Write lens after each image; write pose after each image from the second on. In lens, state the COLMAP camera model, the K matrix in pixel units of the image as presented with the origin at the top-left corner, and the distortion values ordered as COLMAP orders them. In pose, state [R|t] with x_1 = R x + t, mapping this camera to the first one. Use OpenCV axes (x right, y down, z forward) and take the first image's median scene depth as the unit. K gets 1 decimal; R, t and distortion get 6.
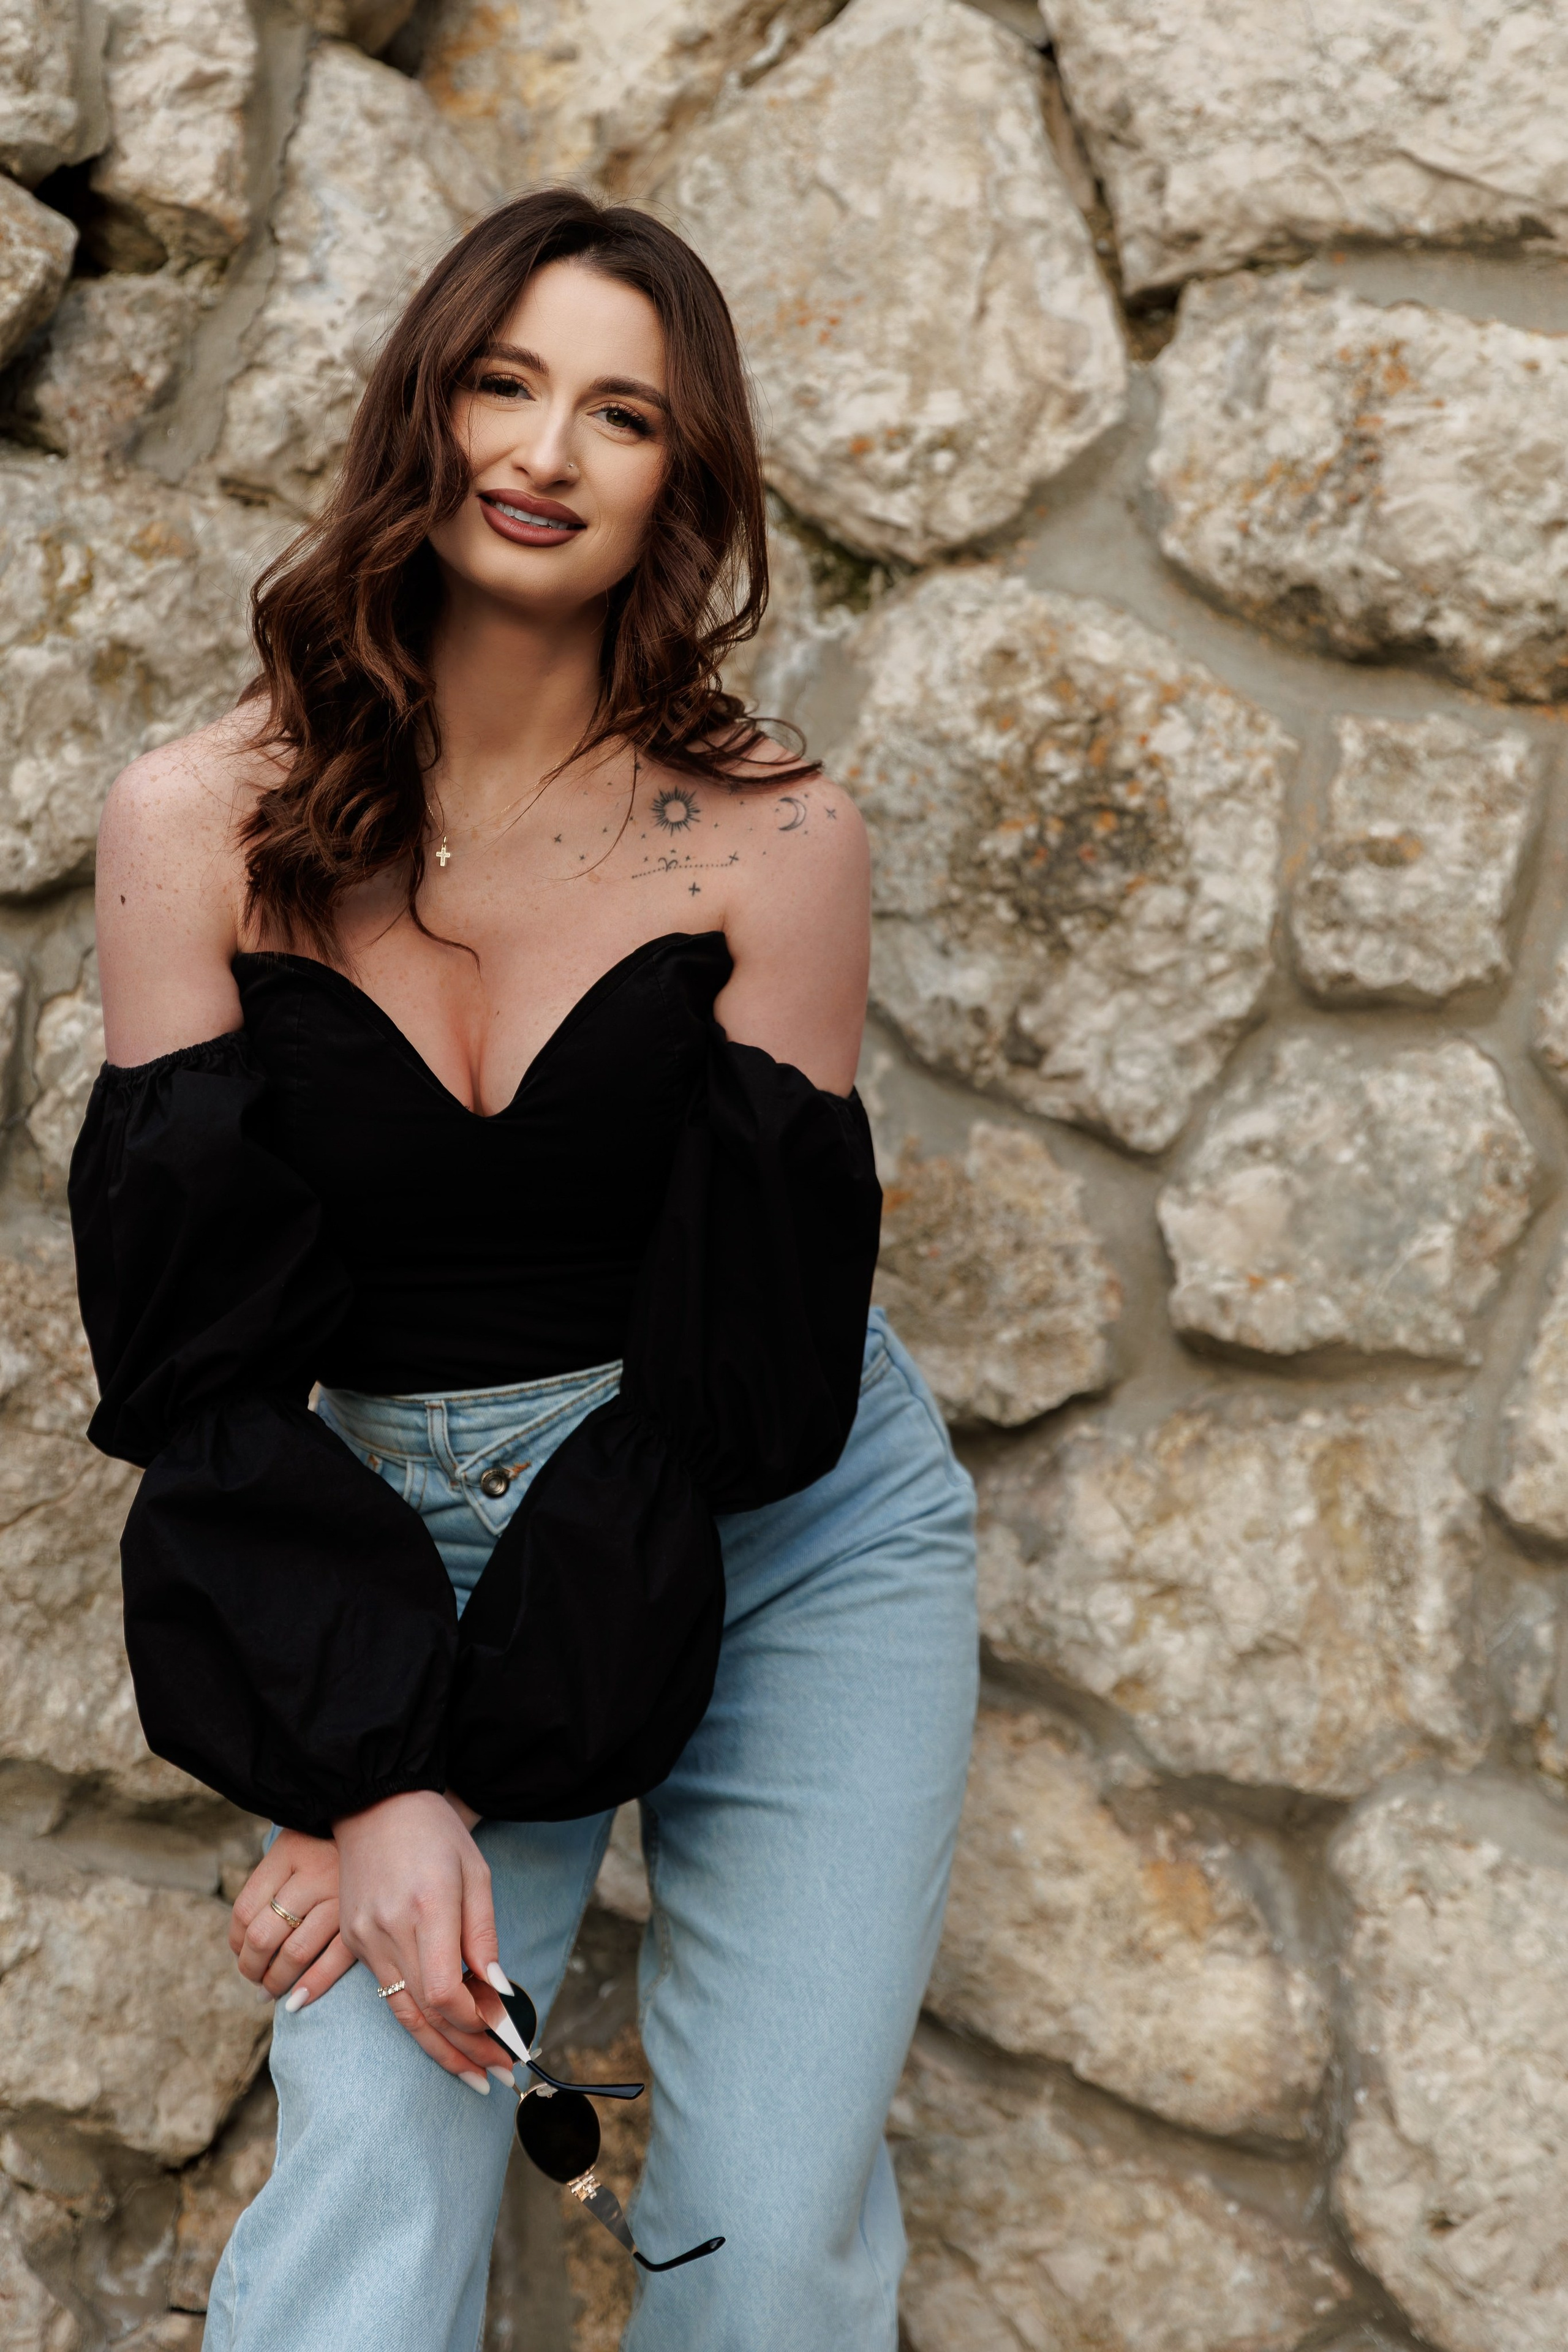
lens RADIAL K [[5237.2, 0, 708.8], [0, 5237.2, 945.4], [0, 0, 1]] dist [0.004972, -0.119221]
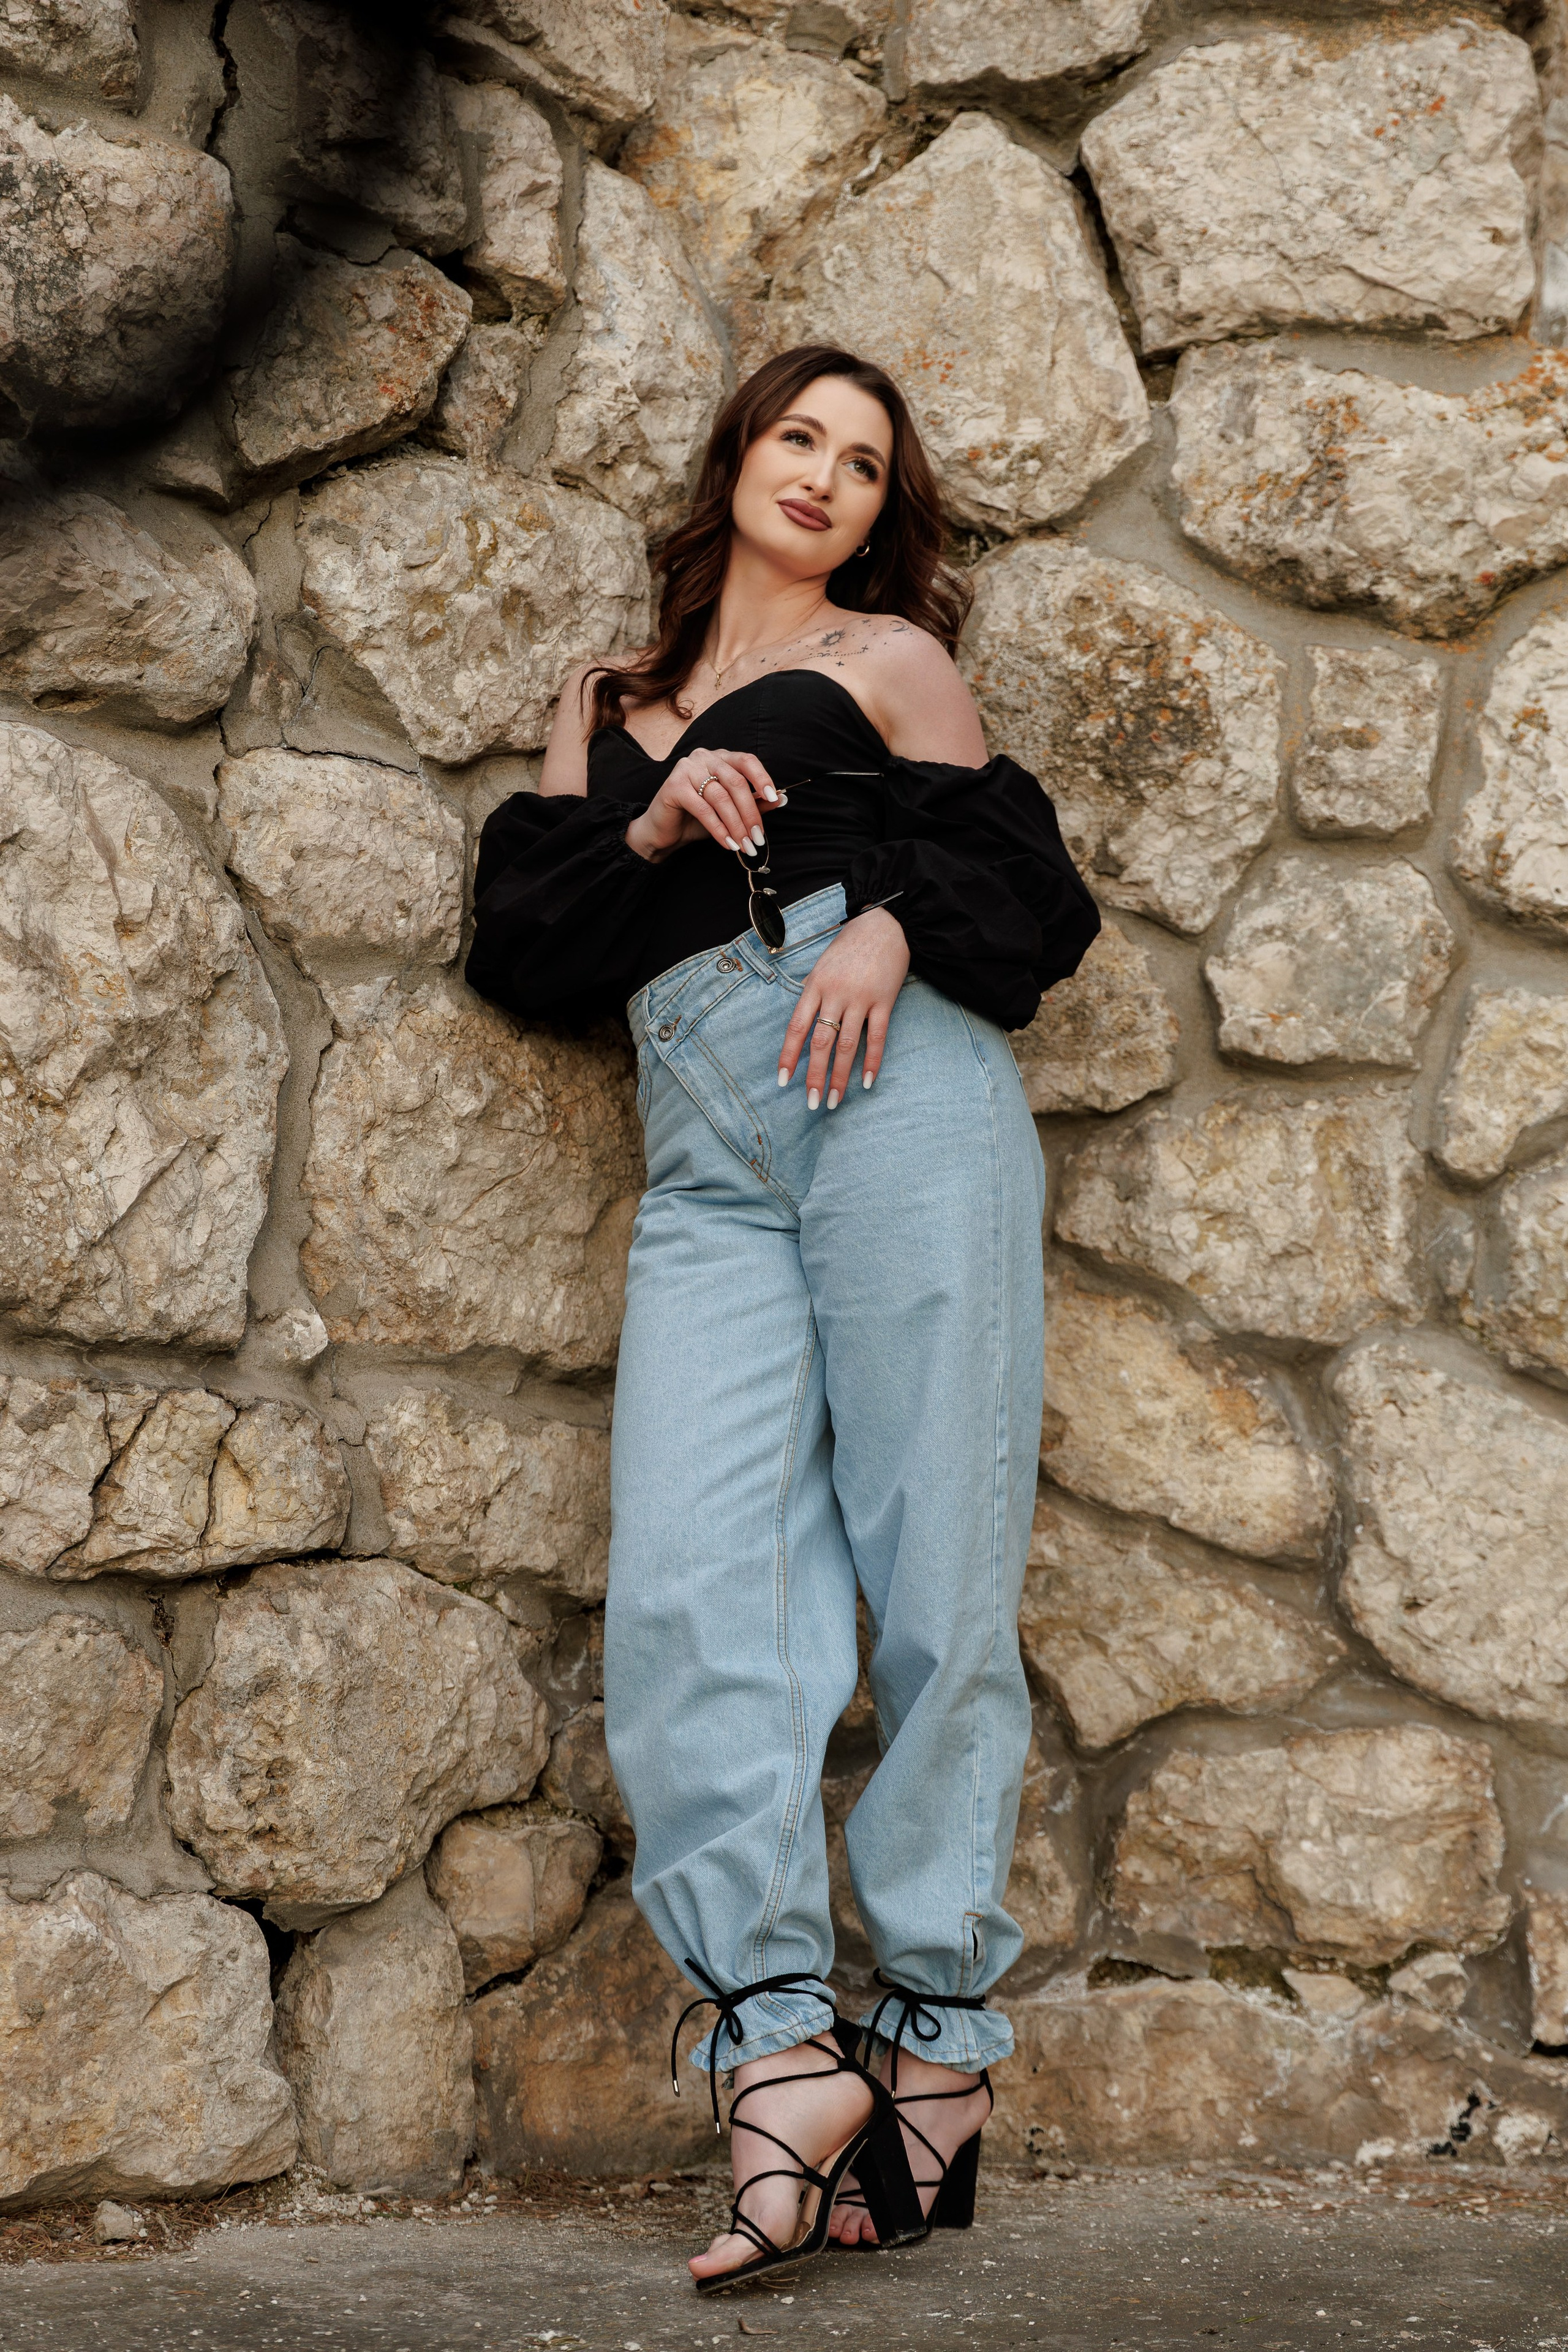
lens RADIAL K [[4068.9, 0, 783.8], [0, 4068.9, 1213.3], [0, 0, 1]] dist [0.008775, -0.027758]
pose [[0.976321, -0.023461, 0.215053, -0.292038], [-0.005167, 0.991290, 0.131597, -0.035534], [-0.216267, -0.129592, 0.967695, -0.139444]]
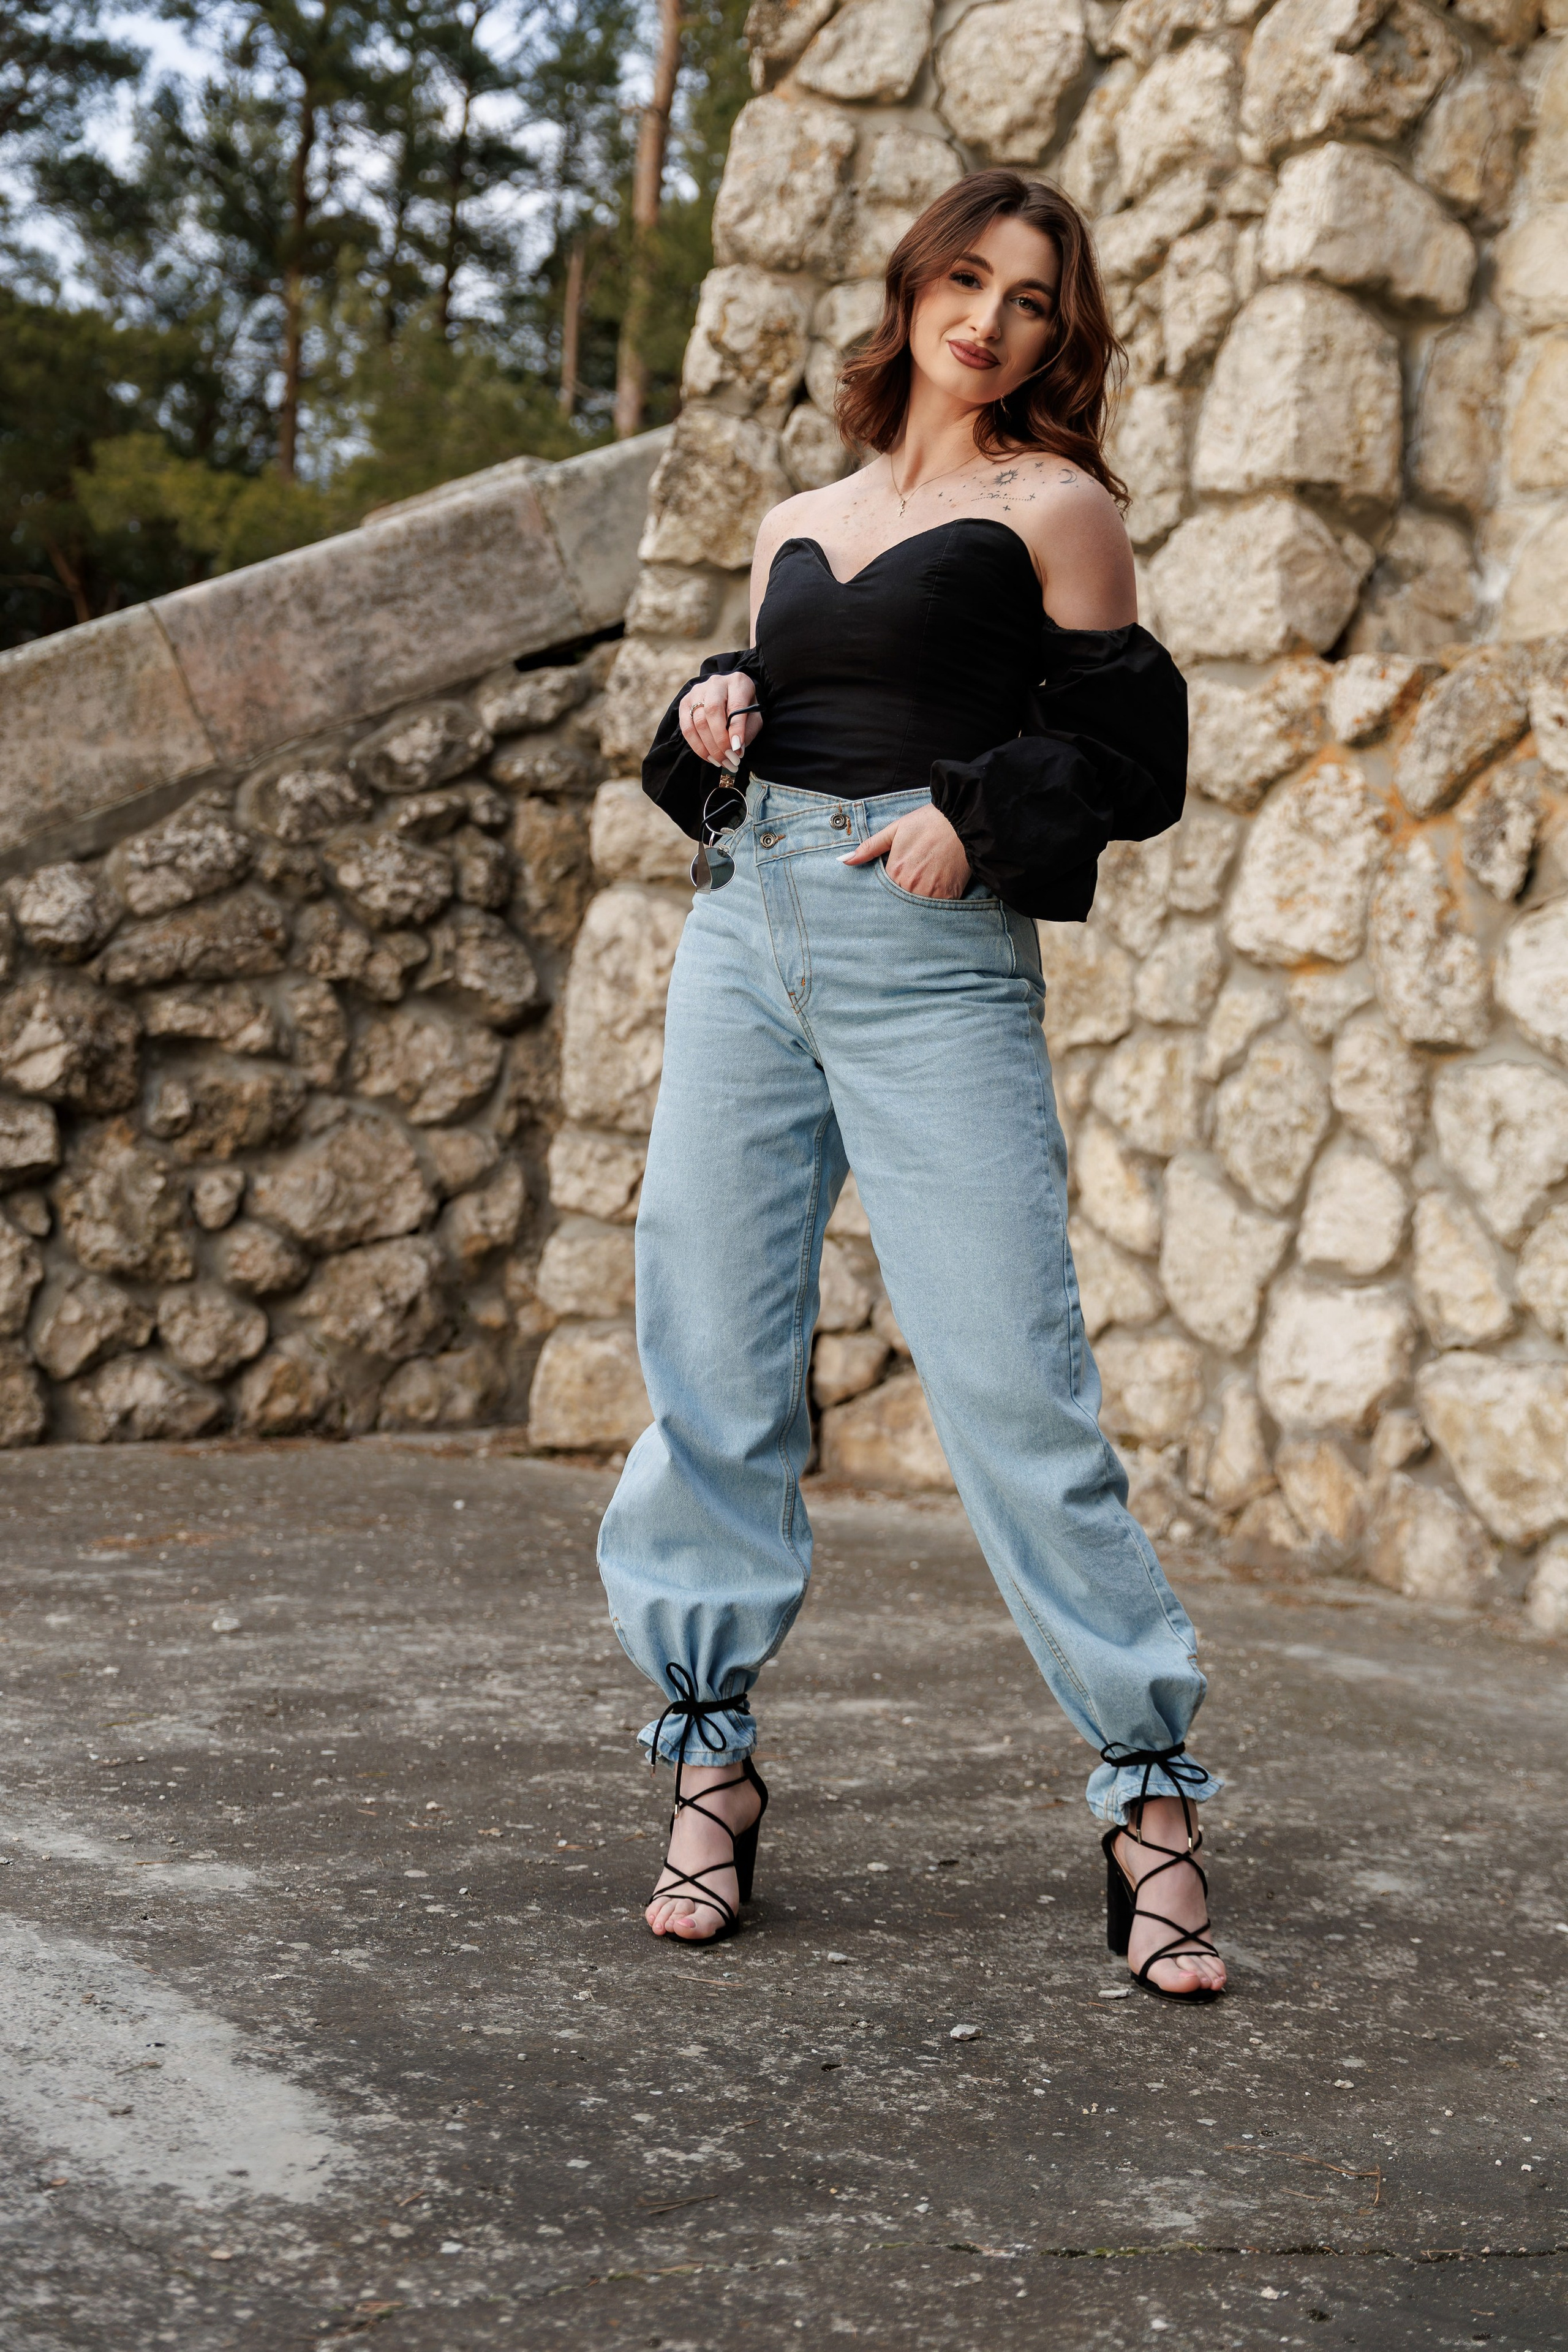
lens RADIAL K [[2866.2, 0, 784.0], [0, 2866.2, 1176.0], [0, 0, 1]] dist [0.001927, -0.025309]
pose [[0.808073, 0.022445, -0.588655, 0.951299], [0.093552, 0.981703, 0.165855, -0.143005], [0.581606, -0.189093, 0.791187, -0.556497]]
